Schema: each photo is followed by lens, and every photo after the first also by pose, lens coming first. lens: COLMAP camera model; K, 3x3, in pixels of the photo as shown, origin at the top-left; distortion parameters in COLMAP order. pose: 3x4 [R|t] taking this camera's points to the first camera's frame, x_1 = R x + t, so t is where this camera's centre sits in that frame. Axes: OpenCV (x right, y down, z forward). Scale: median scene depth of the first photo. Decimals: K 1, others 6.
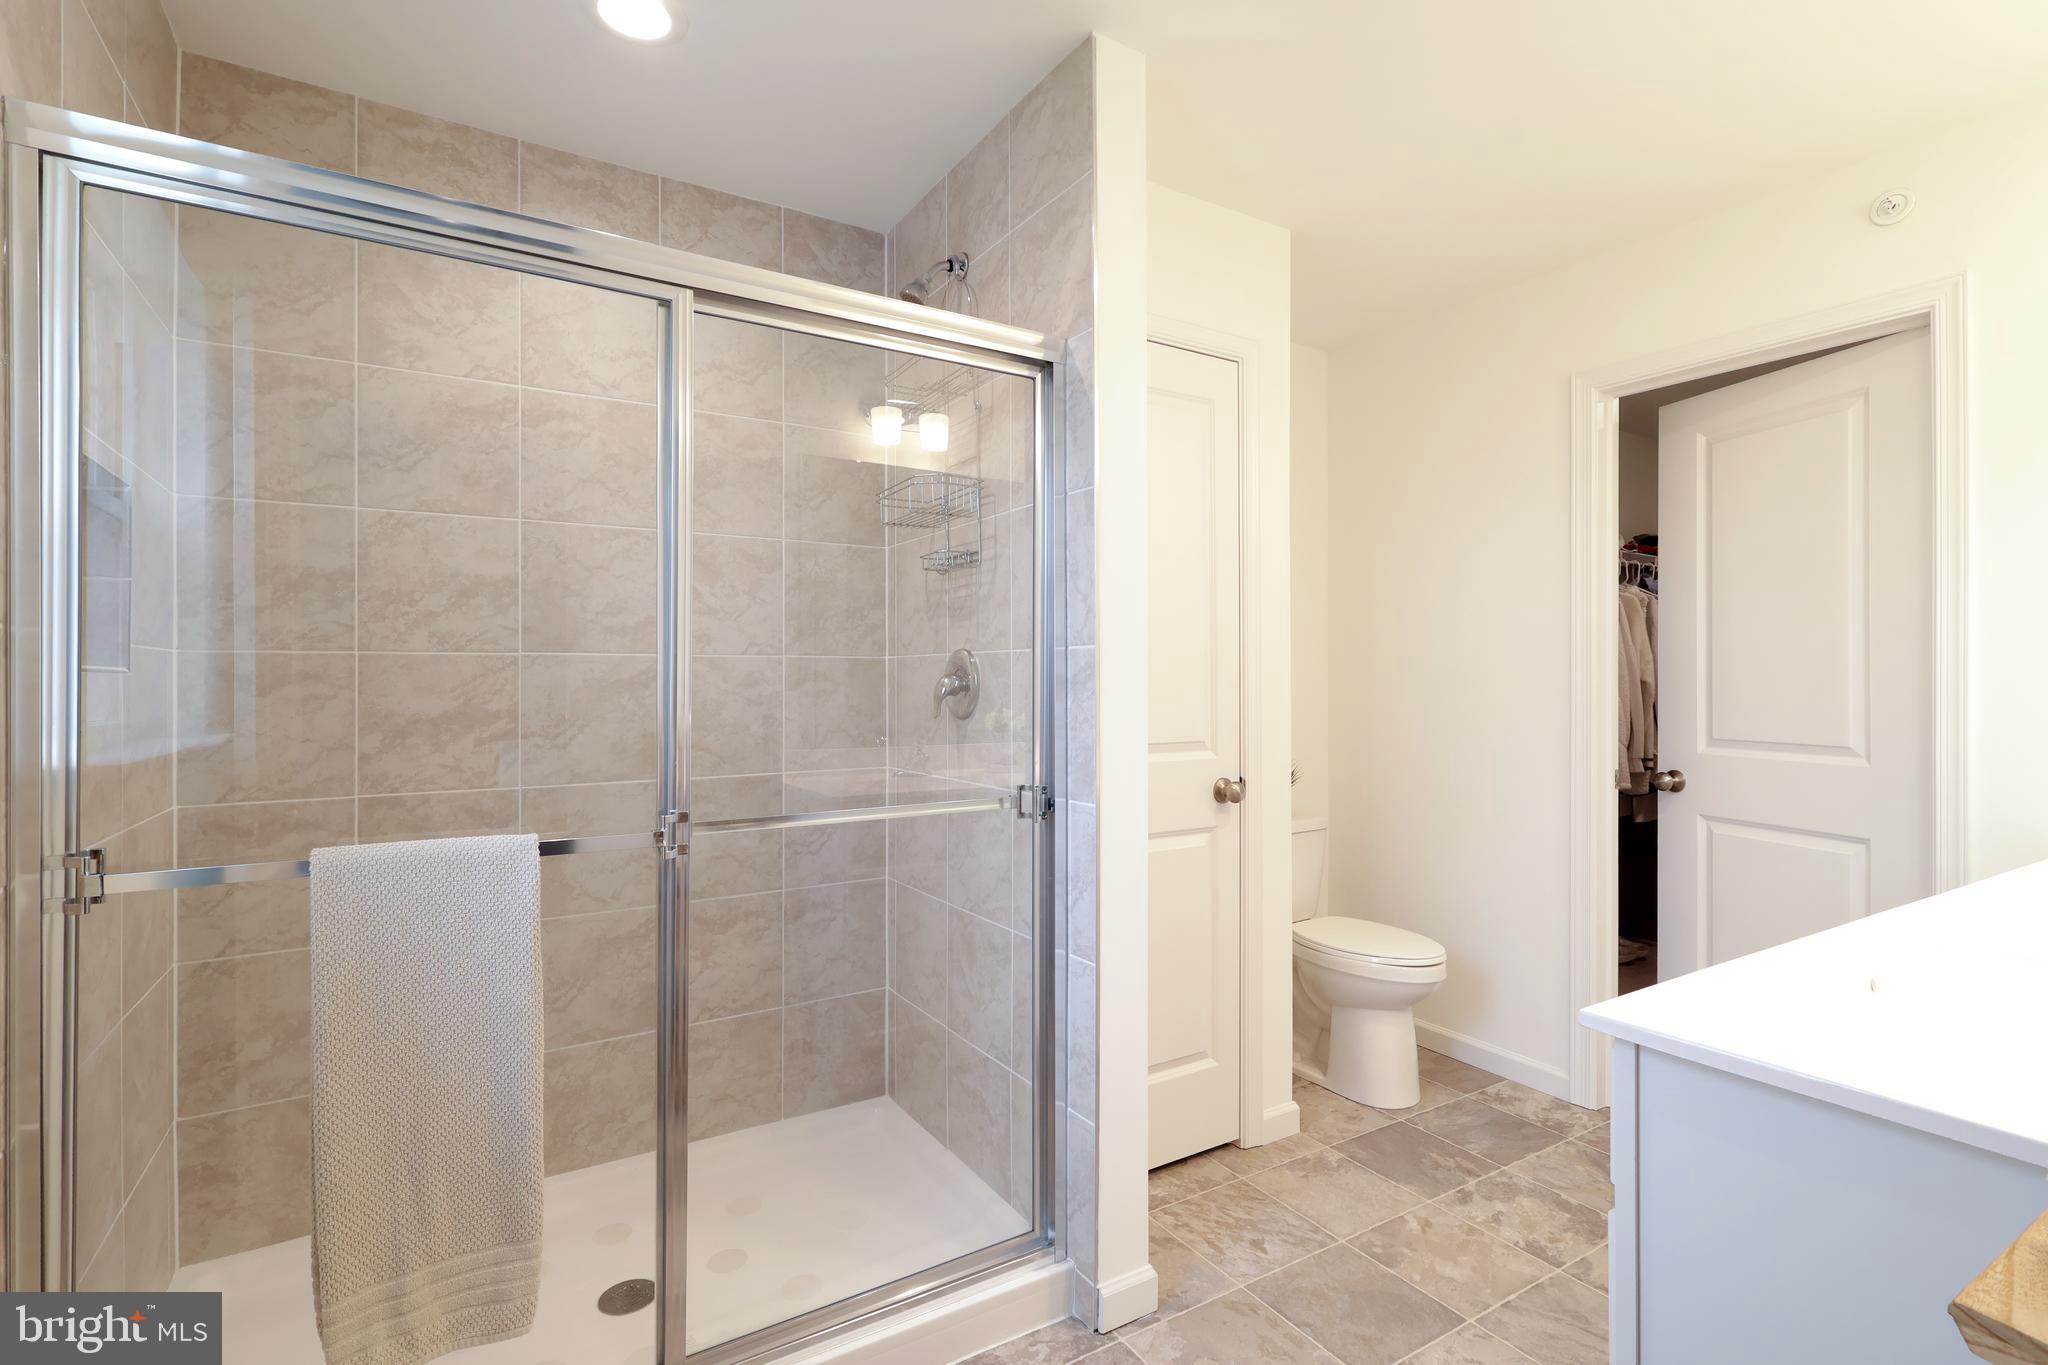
lens RADIAL K [[972.1, 0, 1022.5], [0, 972.1, 680.4], [0, 0, 1]] dist [0.010819, 0.000561]
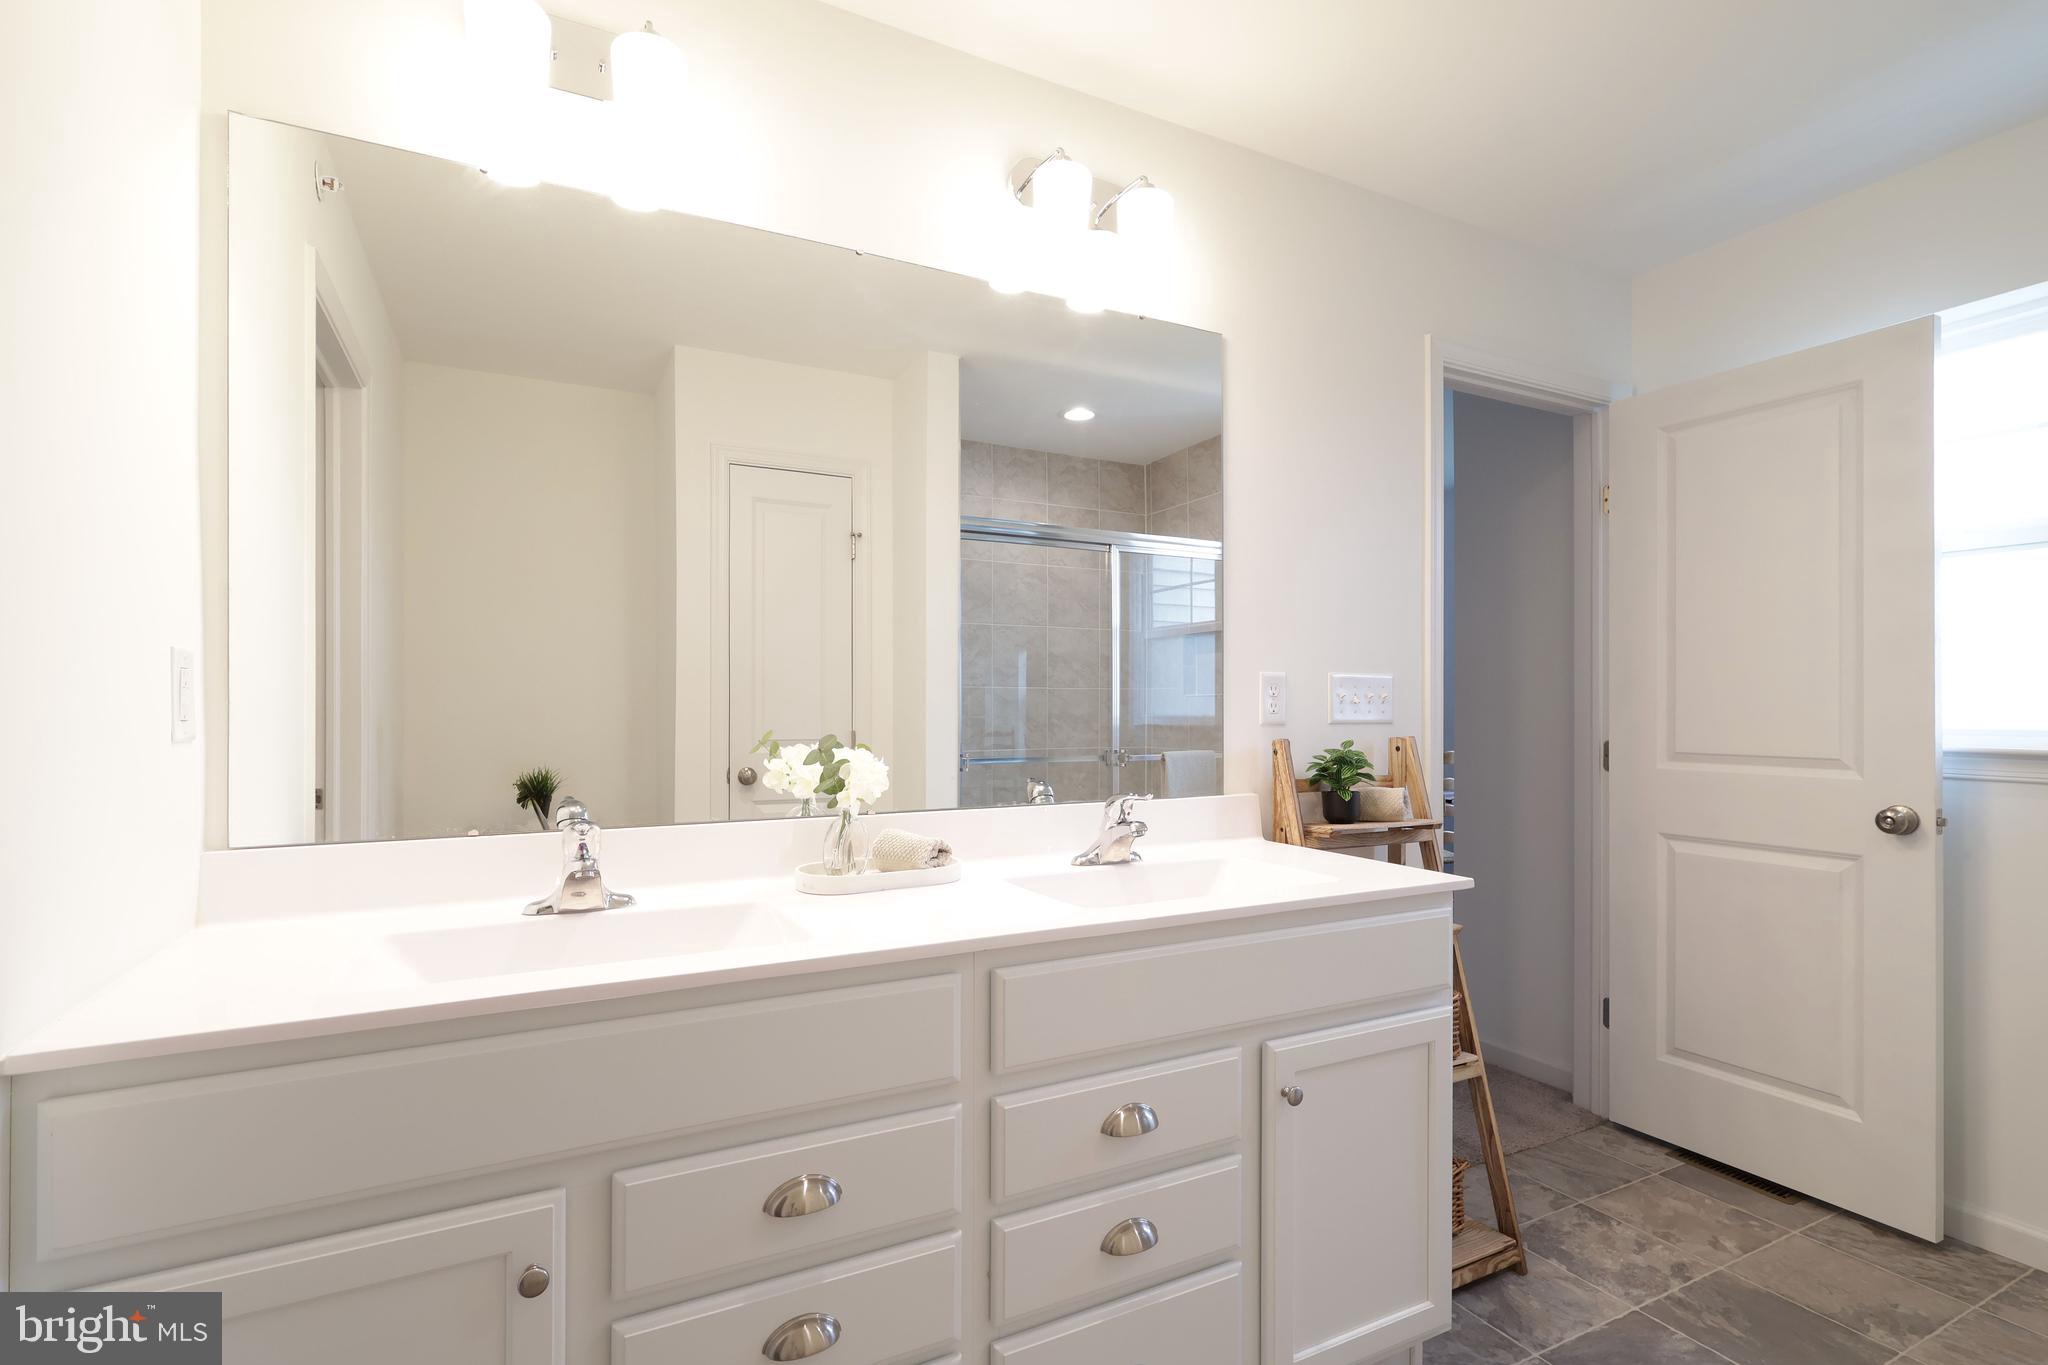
lens RADIAL K [[972.1, 0, 1027.9], [0, 972.1, 695.2], [0, 0, 1]] dist [0.010819, 0.000561]
pose [[-0.997168, -0.011429, 0.074336, 0.978776], [-0.011839, 0.999917, -0.005077, 0.016600], [-0.074271, -0.005943, -0.997220, 1.927022]]
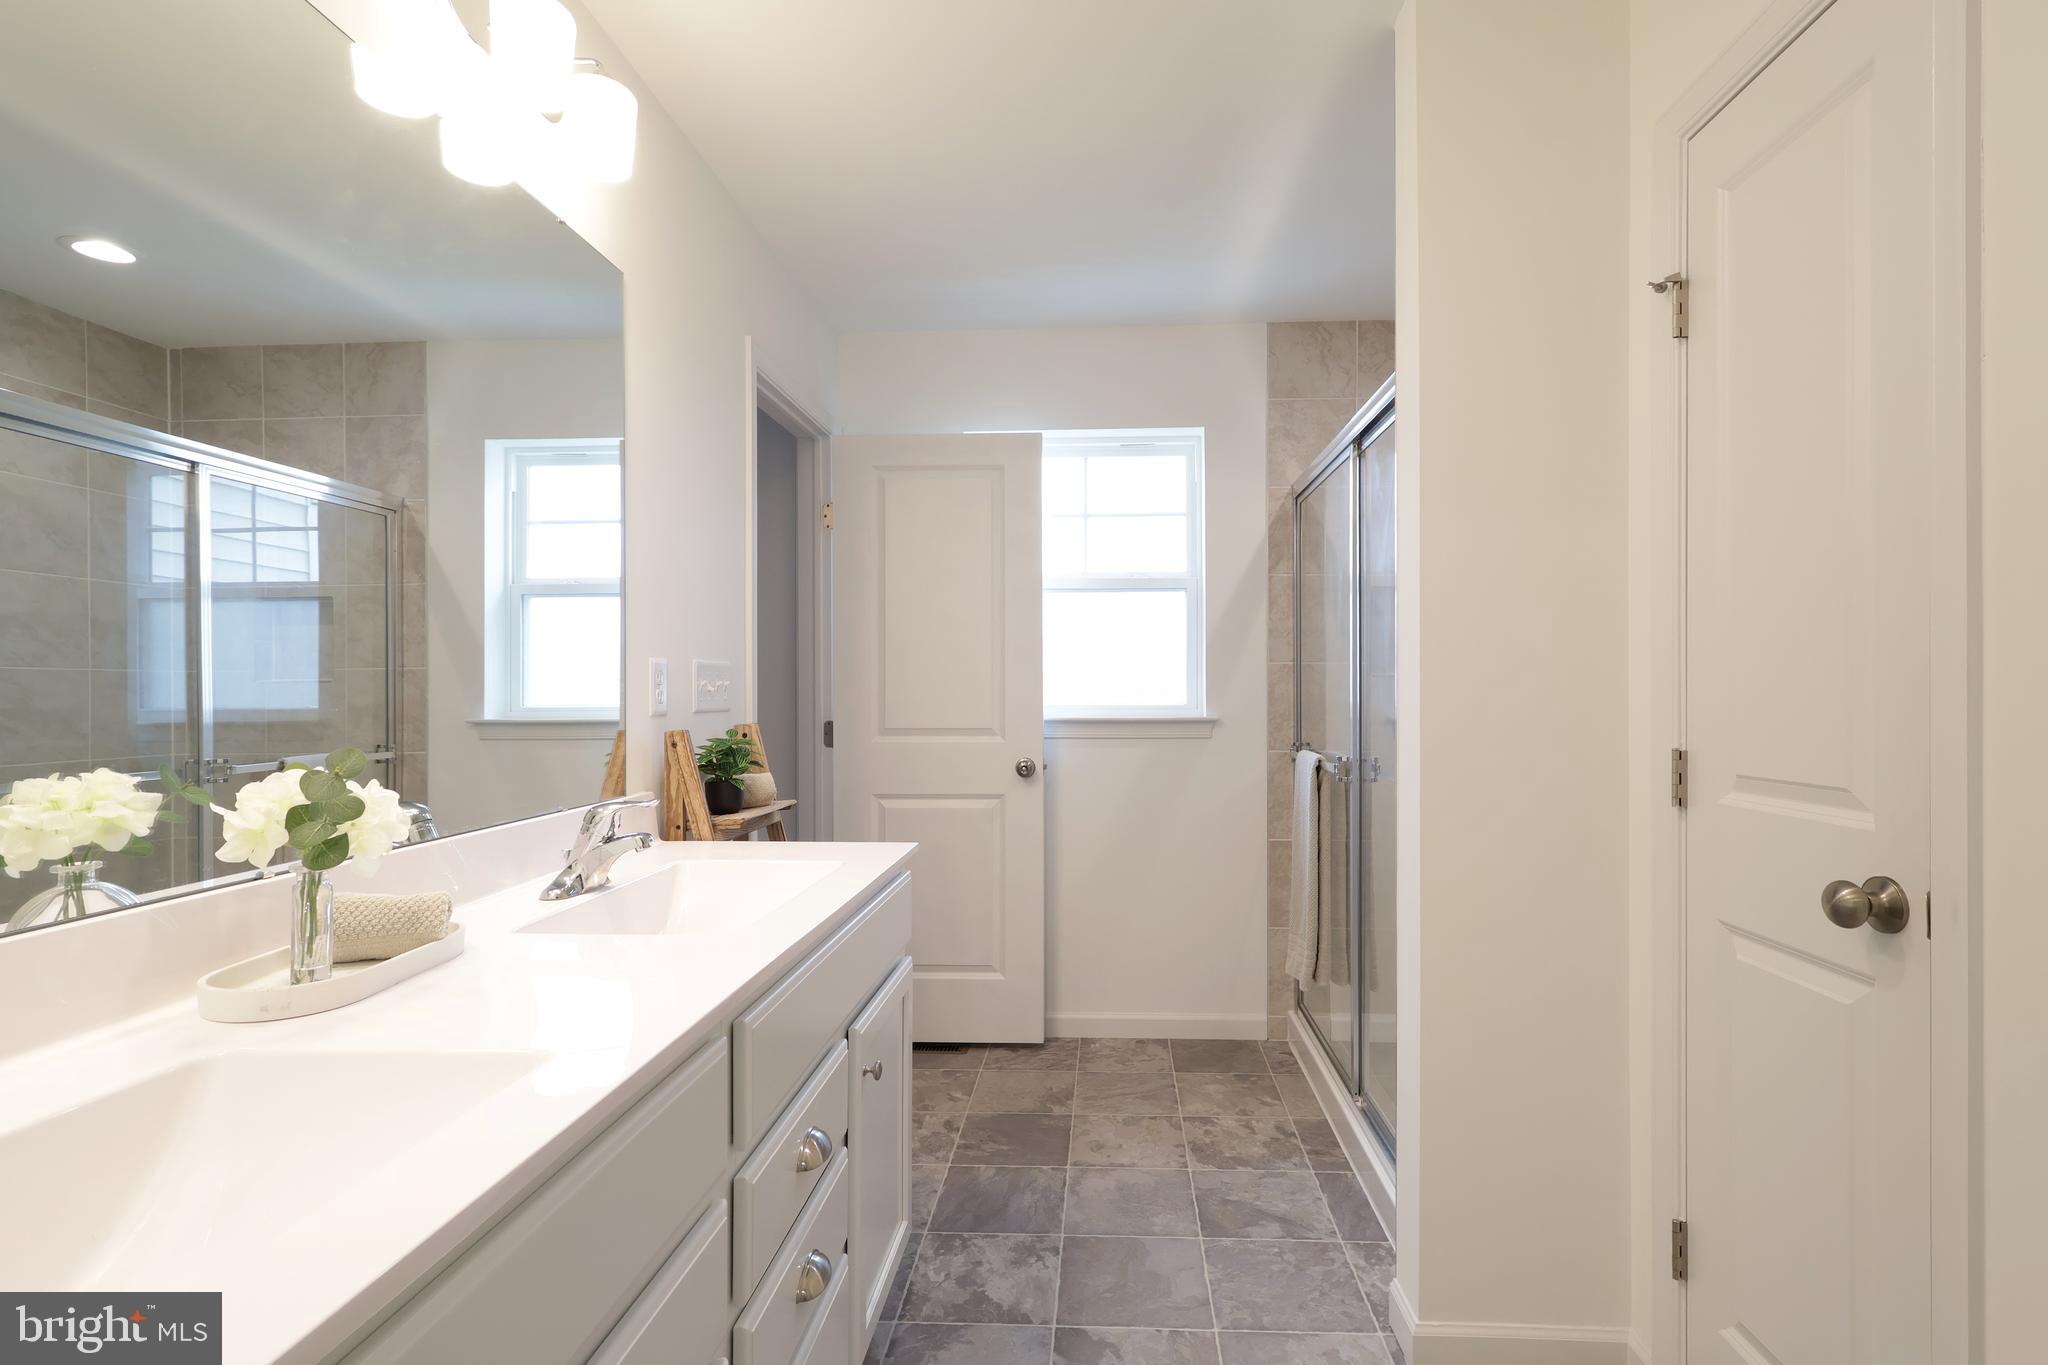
lens RADIAL K [[972.1, 0, 1064.4], [0, 972.1, 685.7], [0, 0, 1]] dist [0.010819, 0.000561]
pose [[-0.574132, -0.009705, -0.818706, 1.316634], [-0.005180, 0.999953, -0.008222, 0.016437], [0.818747, -0.000480, -0.574155, 1.763613]]
